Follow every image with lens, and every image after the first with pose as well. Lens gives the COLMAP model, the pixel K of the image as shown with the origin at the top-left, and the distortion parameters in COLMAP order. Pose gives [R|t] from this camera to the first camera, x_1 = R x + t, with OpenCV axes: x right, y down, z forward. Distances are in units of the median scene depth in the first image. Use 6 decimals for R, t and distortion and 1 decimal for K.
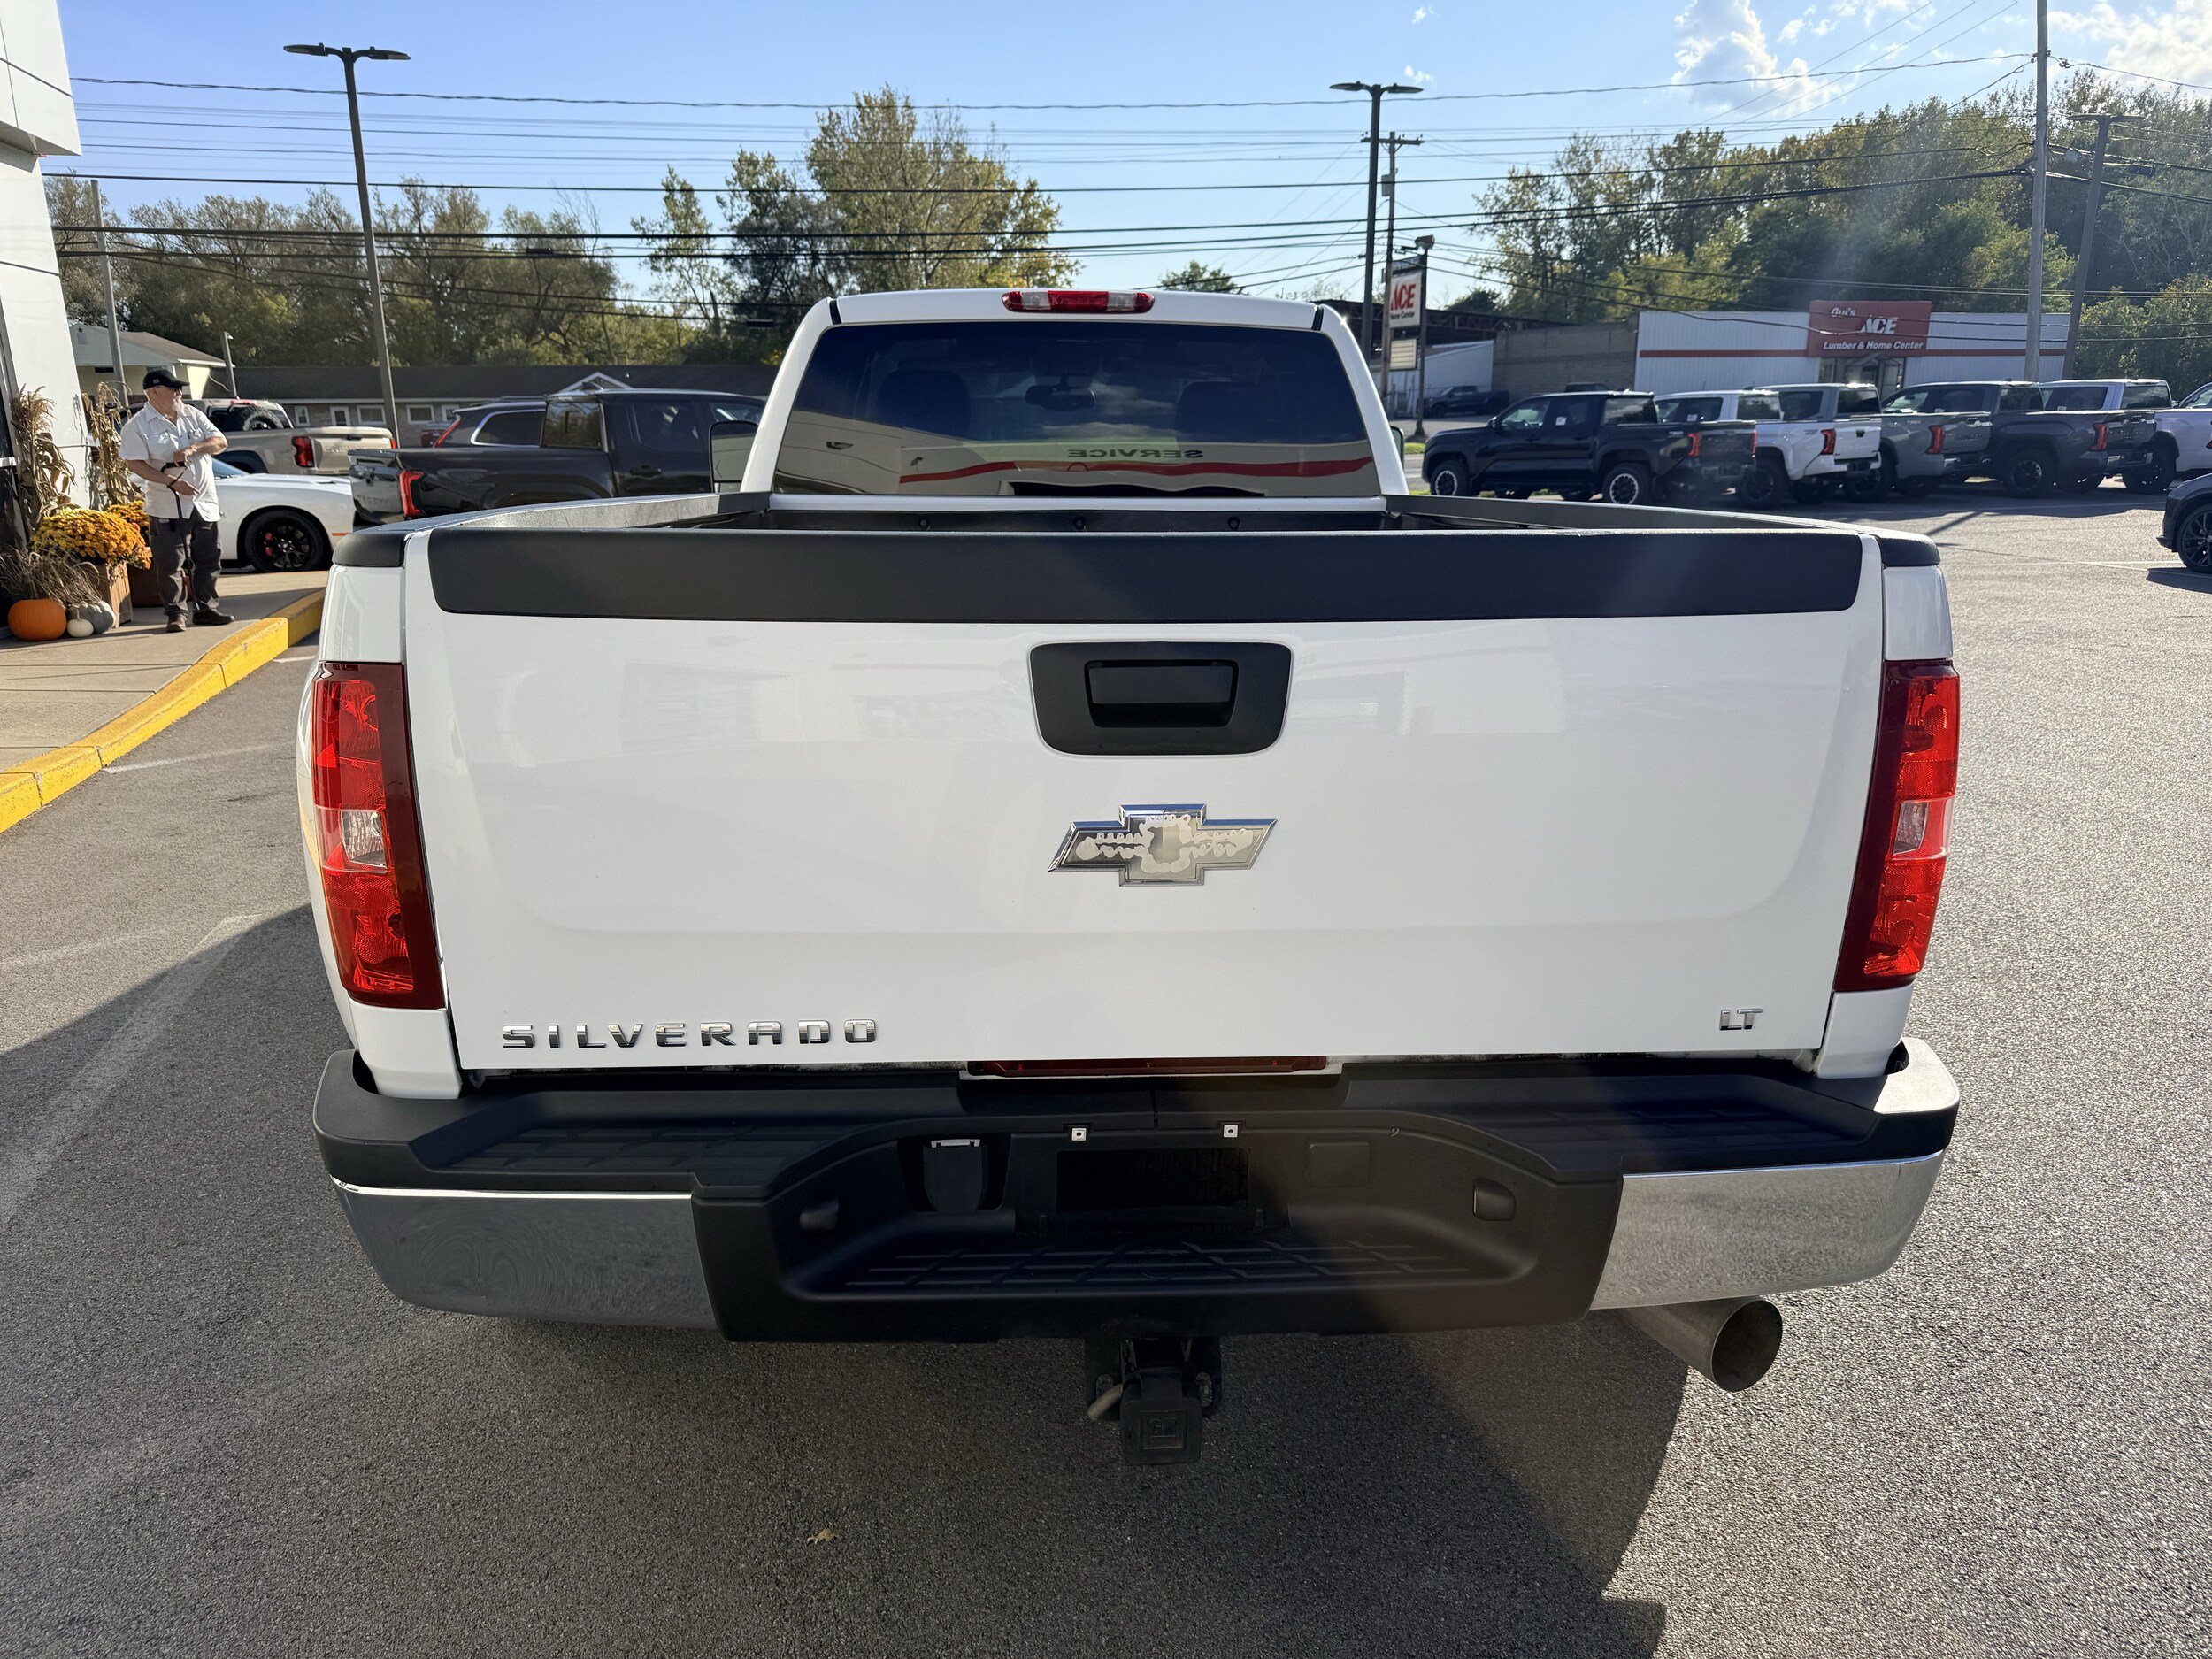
lens RADIAL K [[1558.3, 0, 1099.1], [0, 1558.3, 845.0], [0, 0, 1]] dist [0.007911, -0.009687]
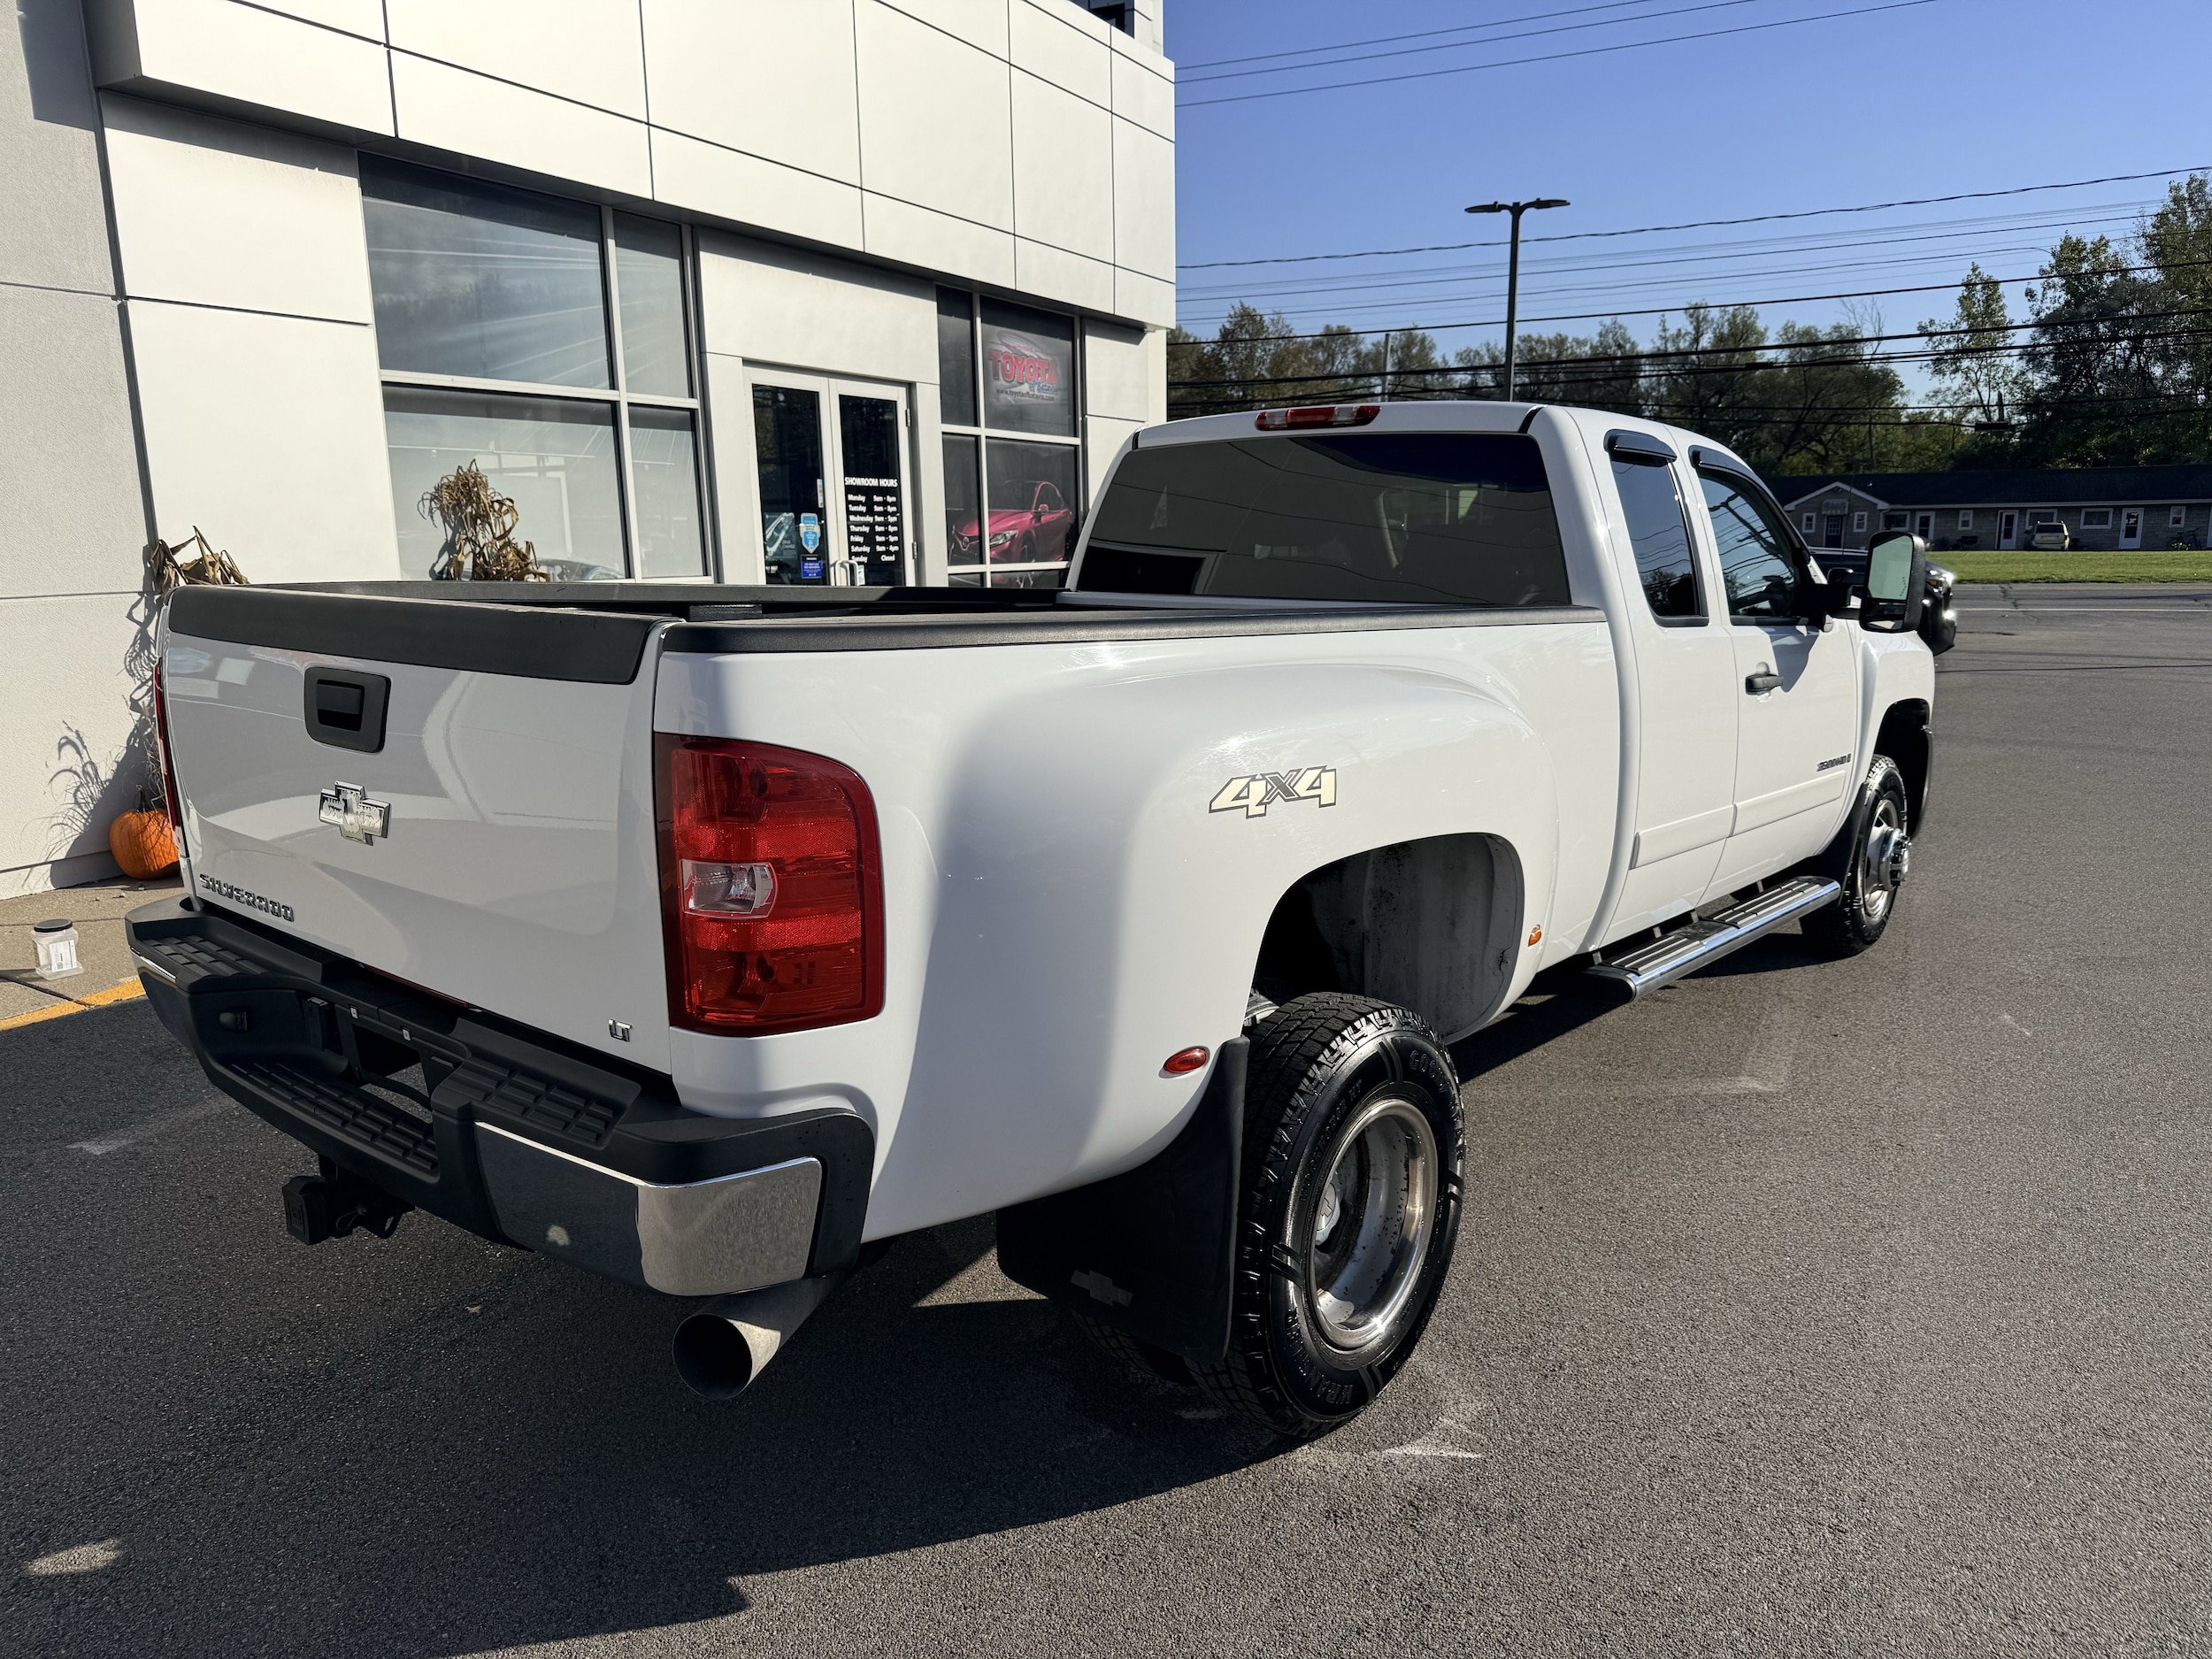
lens RADIAL K [[1558.3, 0, 1094.6], [0, 1558.3, 838.6], [0, 0, 1]] dist [0.007911, -0.009687]
pose [[0.731812, 0.131067, -0.668784, 0.693319], [-0.178162, 0.983999, -0.002111, -0.043469], [0.657806, 0.120697, 0.743454, 0.170869]]
